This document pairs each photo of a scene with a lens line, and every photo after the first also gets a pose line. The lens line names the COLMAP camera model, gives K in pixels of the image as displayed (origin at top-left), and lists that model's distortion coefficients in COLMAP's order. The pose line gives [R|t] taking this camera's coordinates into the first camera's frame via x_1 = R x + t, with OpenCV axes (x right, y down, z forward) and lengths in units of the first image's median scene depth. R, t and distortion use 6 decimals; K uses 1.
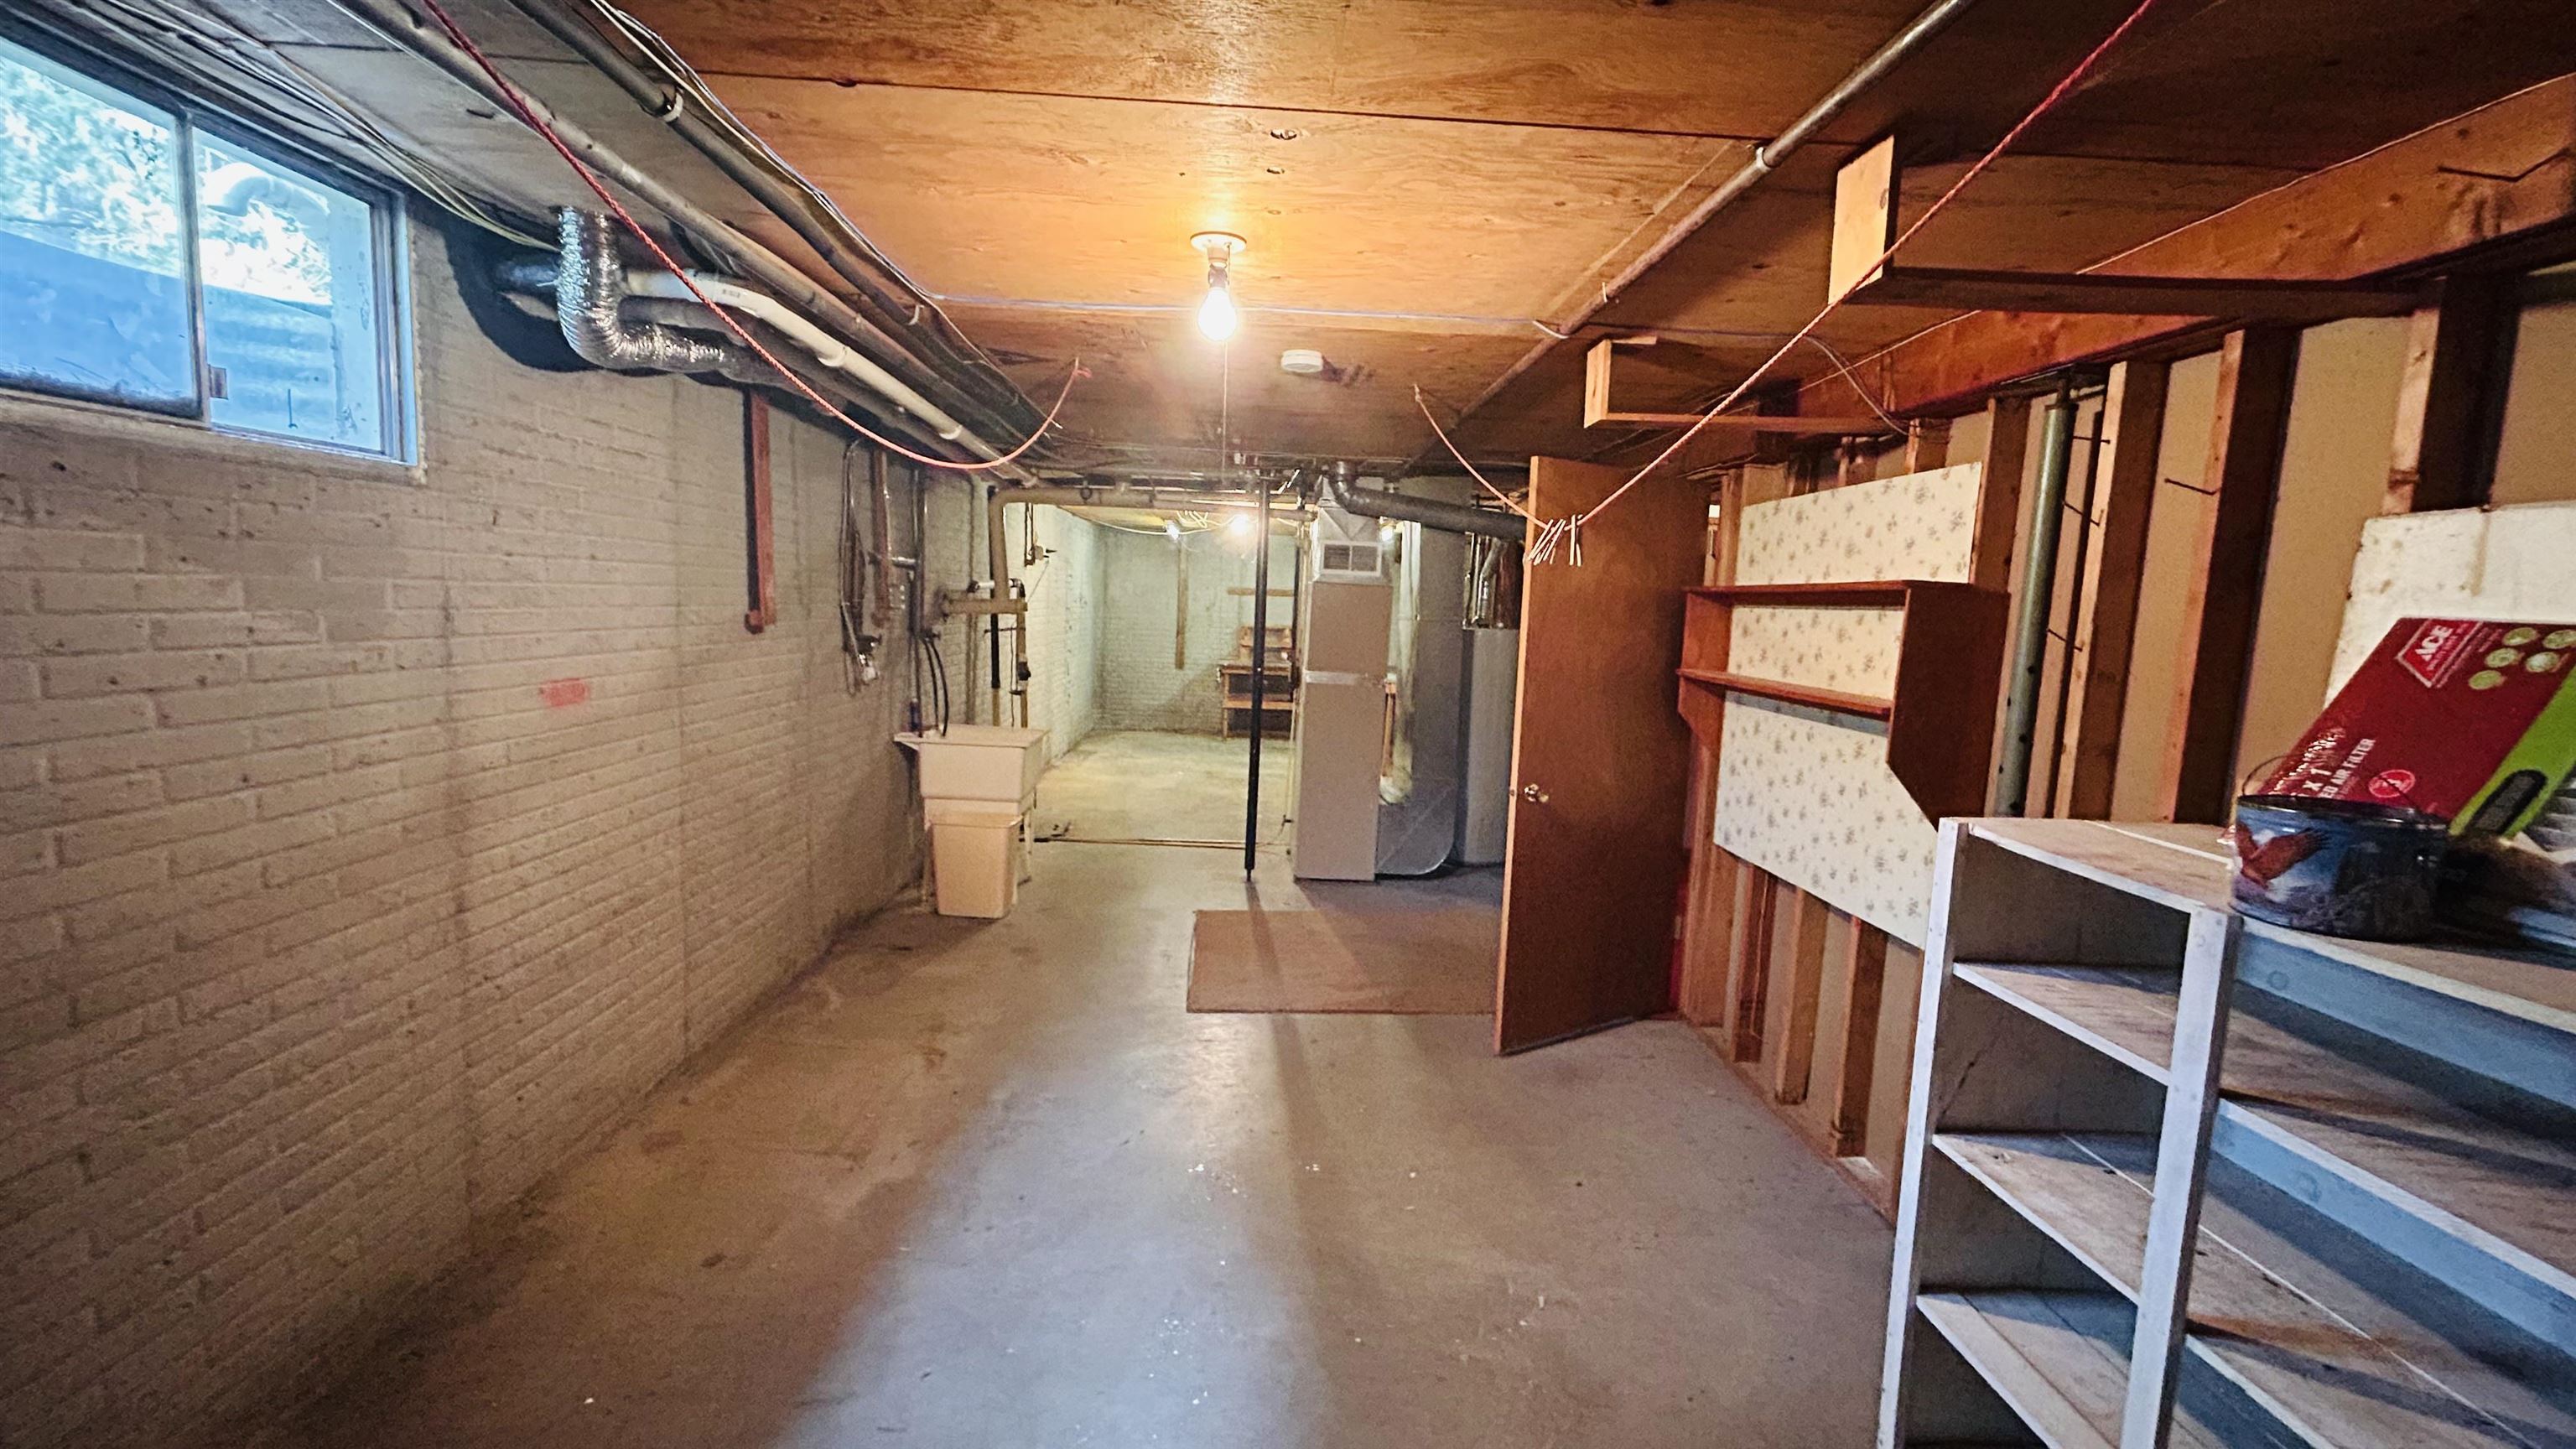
lens RADIAL K [[1038.0, 0, 1288.0], [0, 1038.0, 724.5], [0, 0, 1]] dist [-0.000048, 0.000004]
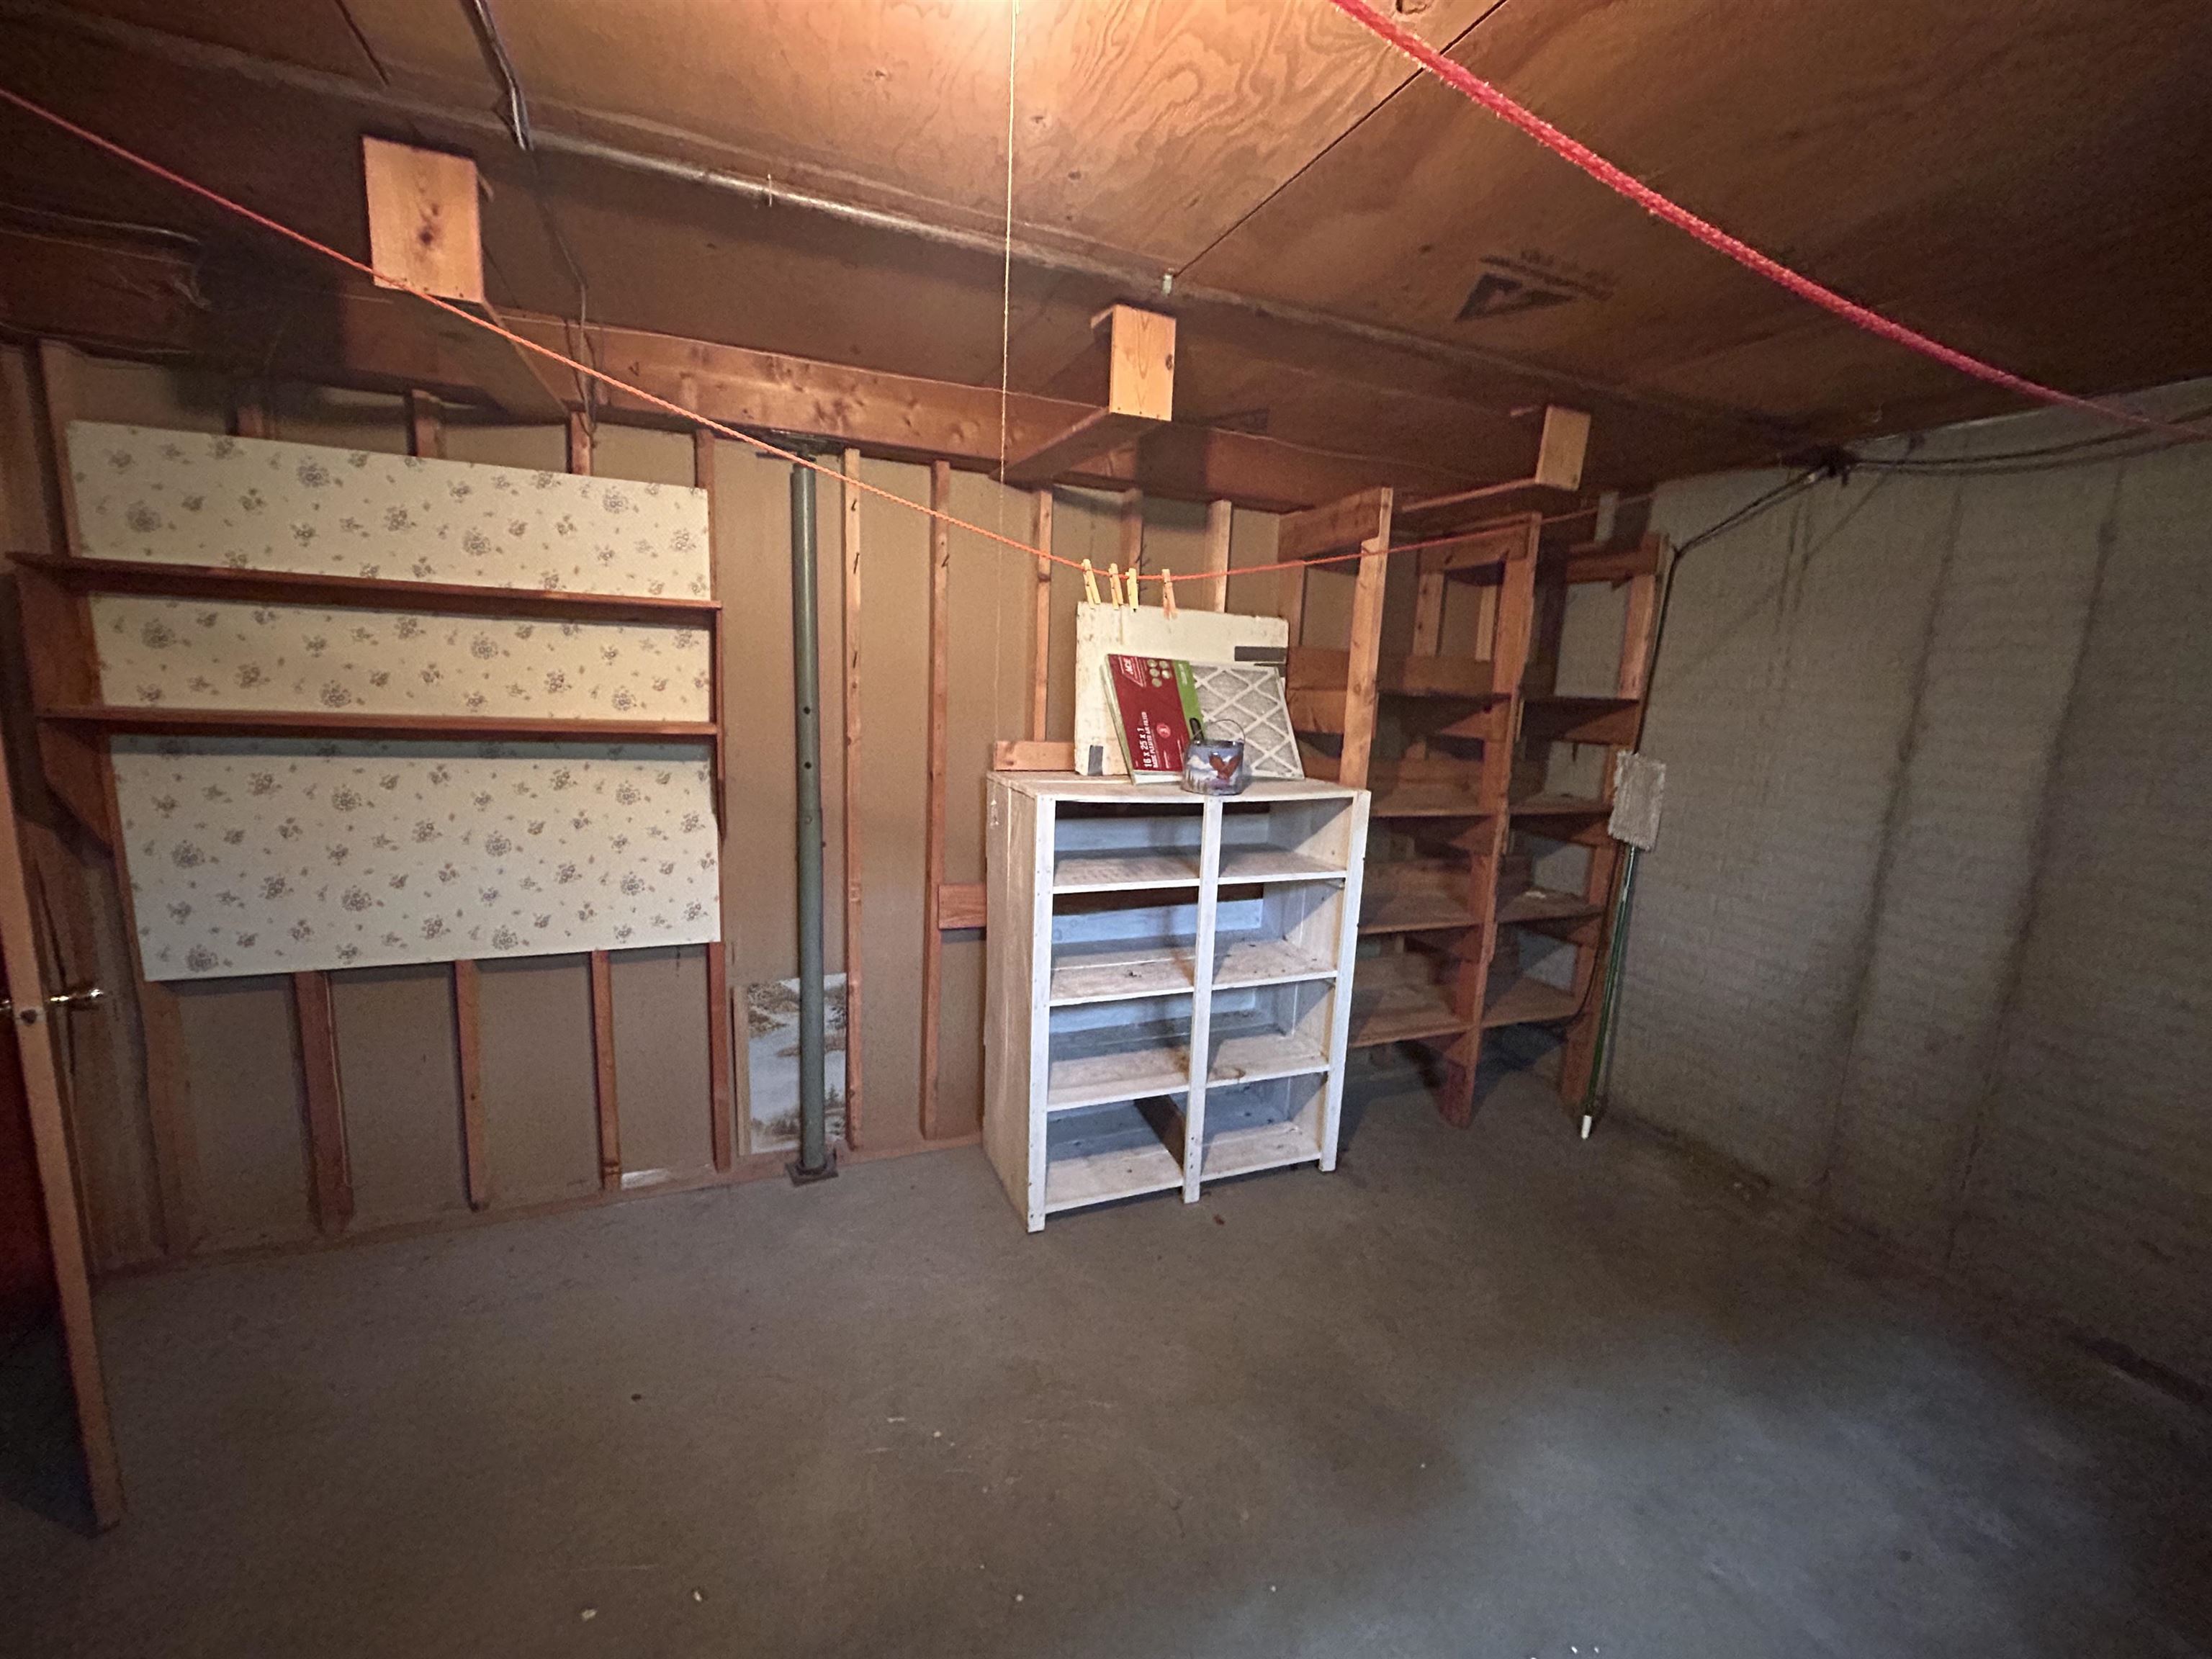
lens RADIAL K [[906.5, 0, 1103.8], [0, 906.5, 830.6], [0, 0, 1]] dist [0.032997, -0.015153]
pose [[-0.348074, -0.203559, 0.915100, -0.334709], [0.053156, 0.970285, 0.236053, -0.089378], [-0.935959, 0.130807, -0.326911, 0.775287]]
